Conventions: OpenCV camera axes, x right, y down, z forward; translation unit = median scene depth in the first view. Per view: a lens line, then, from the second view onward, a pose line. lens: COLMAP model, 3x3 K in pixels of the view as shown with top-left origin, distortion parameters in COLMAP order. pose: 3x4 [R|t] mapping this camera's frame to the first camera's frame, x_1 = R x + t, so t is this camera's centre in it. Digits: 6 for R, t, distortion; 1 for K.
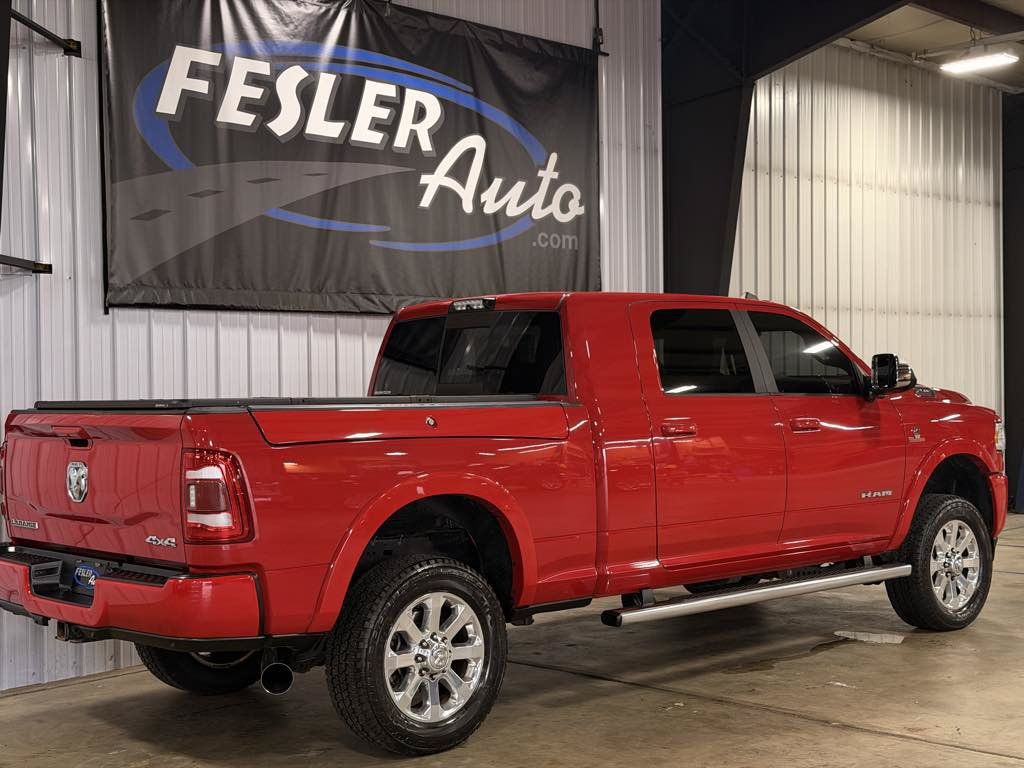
lens RADIAL K [[1424.9, 0, 513.0], [0, 1424.9, 380.2], [0, 0, 1]] dist [0.130822, 0.000000]
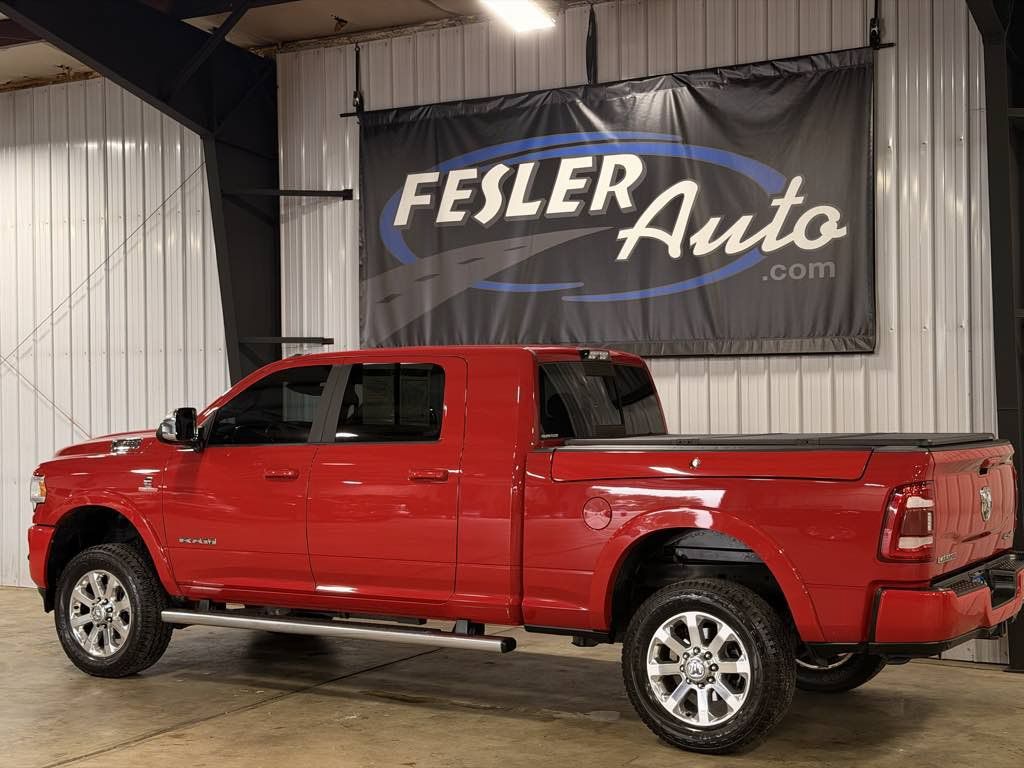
lens RADIAL K [[1424.9, 0, 514.1], [0, 1424.9, 379.2], [0, 0, 1]] dist [0.130822, 0.000000]
pose [[0.258918, 0.000831, -0.965899, 0.977797], [-0.000925, 0.999999, 0.000613, -0.030992], [0.965899, 0.000735, 0.258918, 0.645089]]
